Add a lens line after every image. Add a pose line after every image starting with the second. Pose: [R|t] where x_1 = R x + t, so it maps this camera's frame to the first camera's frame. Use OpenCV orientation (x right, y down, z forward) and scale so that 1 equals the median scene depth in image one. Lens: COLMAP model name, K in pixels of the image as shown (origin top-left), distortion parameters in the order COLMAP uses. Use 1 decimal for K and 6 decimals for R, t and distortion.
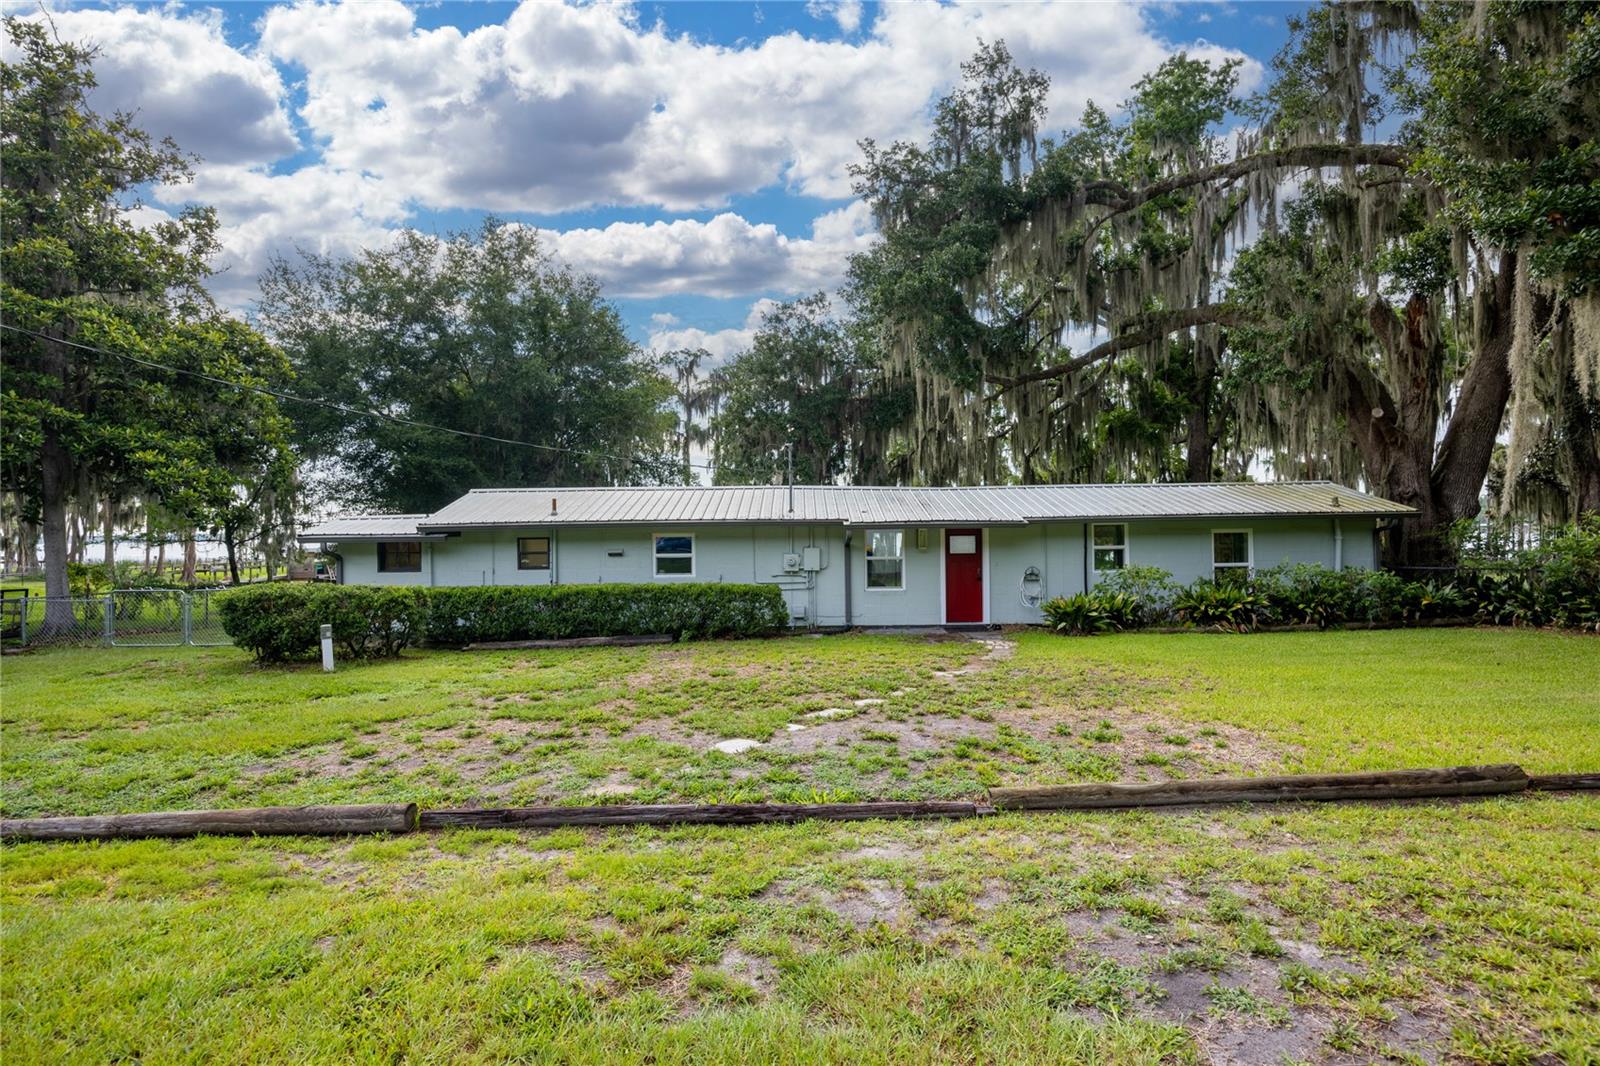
lens RADIAL K [[778.5, 0, 795.2], [0, 778.5, 532.0], [0, 0, 1]] dist [-0.017777, -0.000512]
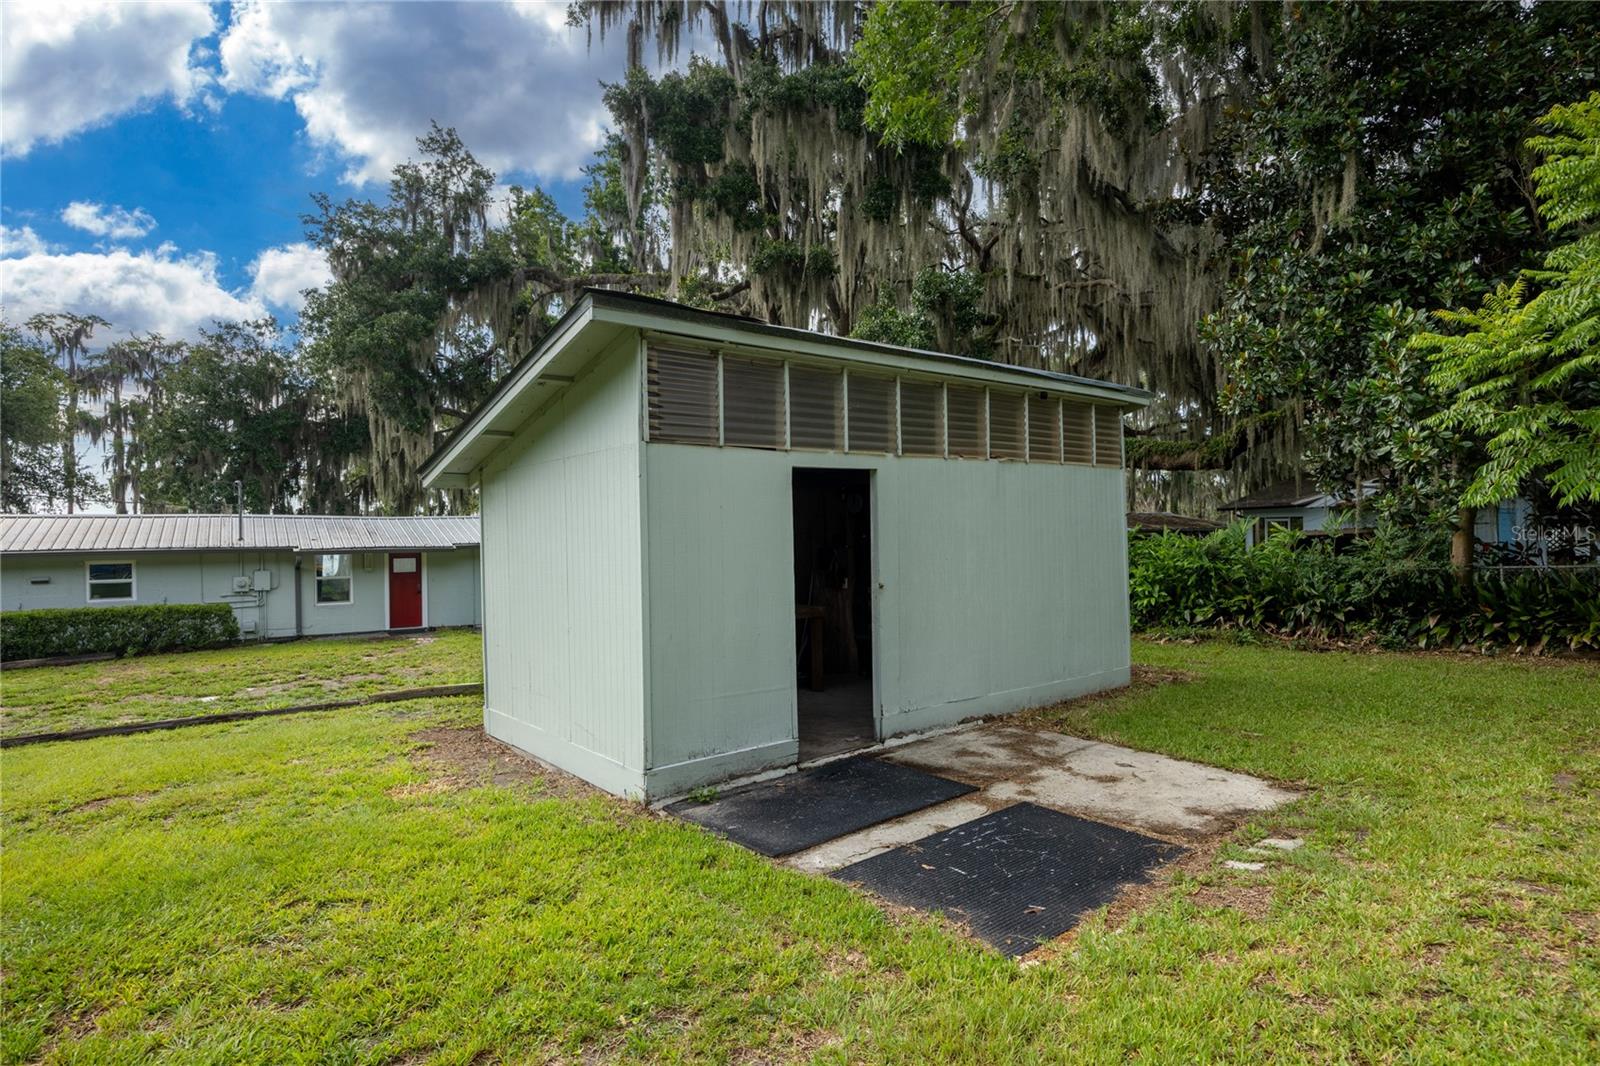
lens RADIAL K [[890.2, 0, 819.5], [0, 890.2, 533.2], [0, 0, 1]] dist [0.001552, -0.000913]
pose [[0.834918, -0.001991, 0.550371, -0.015882], [0.005833, 0.999969, -0.005230, -0.024123], [-0.550344, 0.007577, 0.834904, -0.568275]]
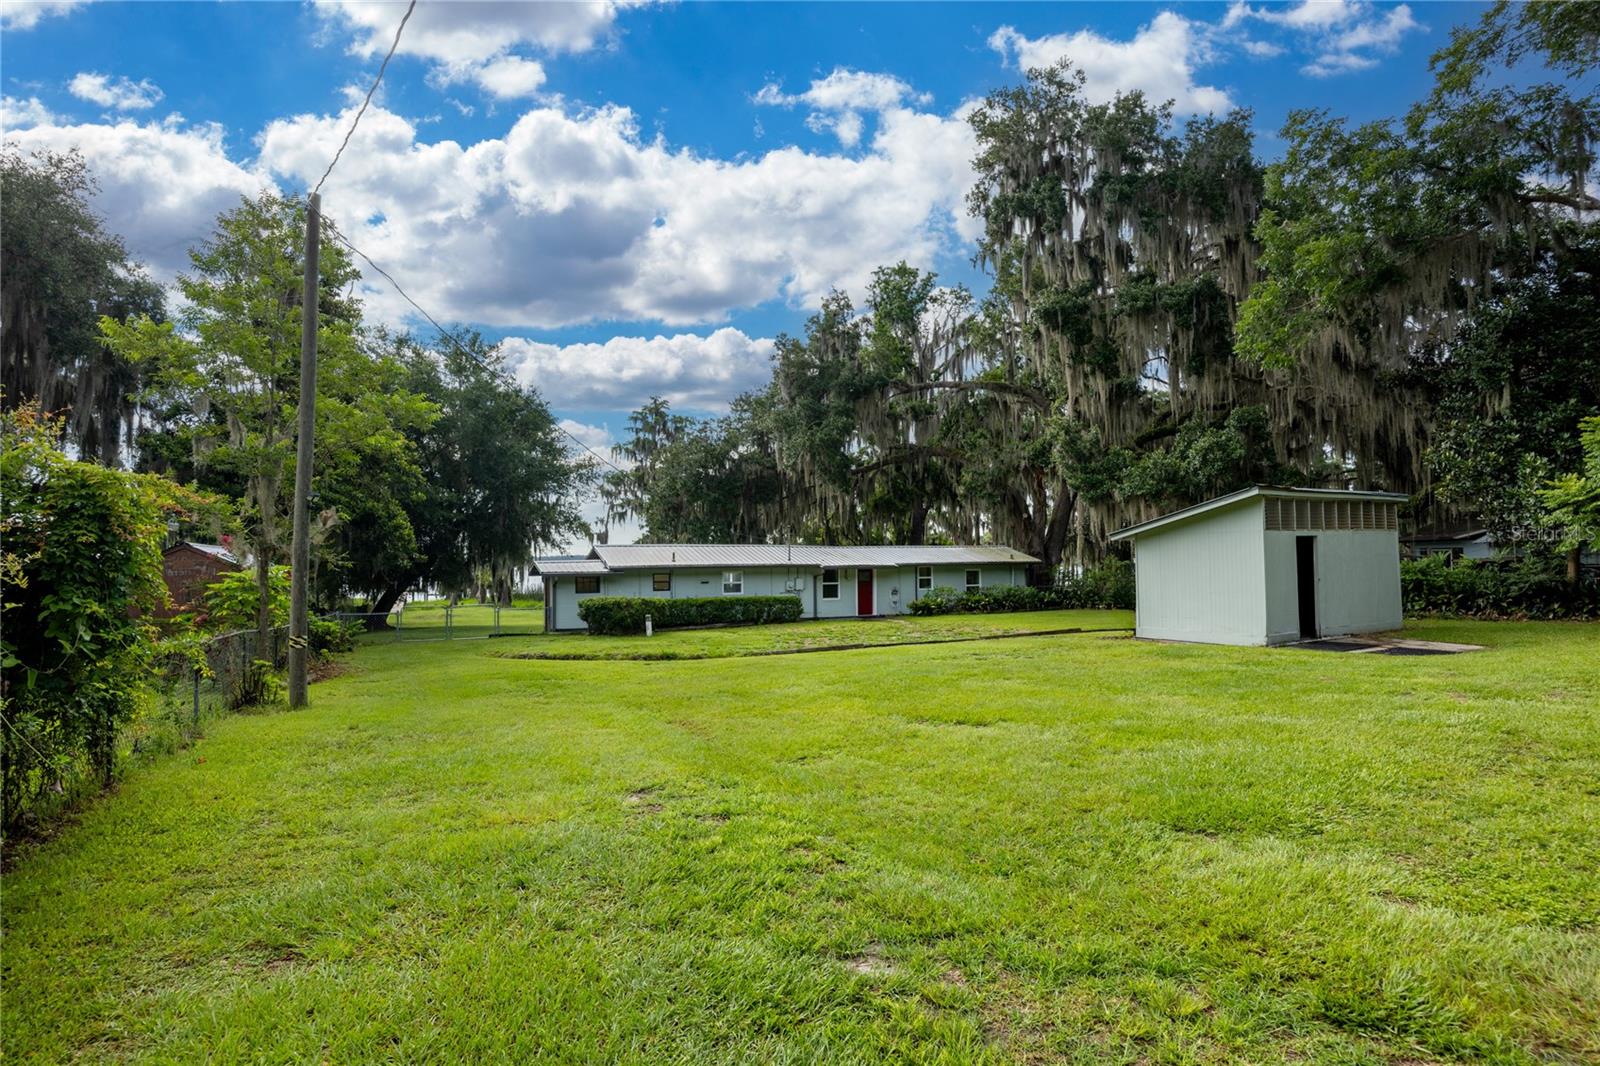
lens RADIAL K [[890.2, 0, 781.4], [0, 890.2, 527.6], [0, 0, 1]] dist [0.001552, -0.000913]
pose [[0.903390, 0.020197, 0.428345, -0.983531], [-0.002779, 0.999145, -0.041250, -0.015256], [-0.428811, 0.036074, 0.902673, -1.019136]]
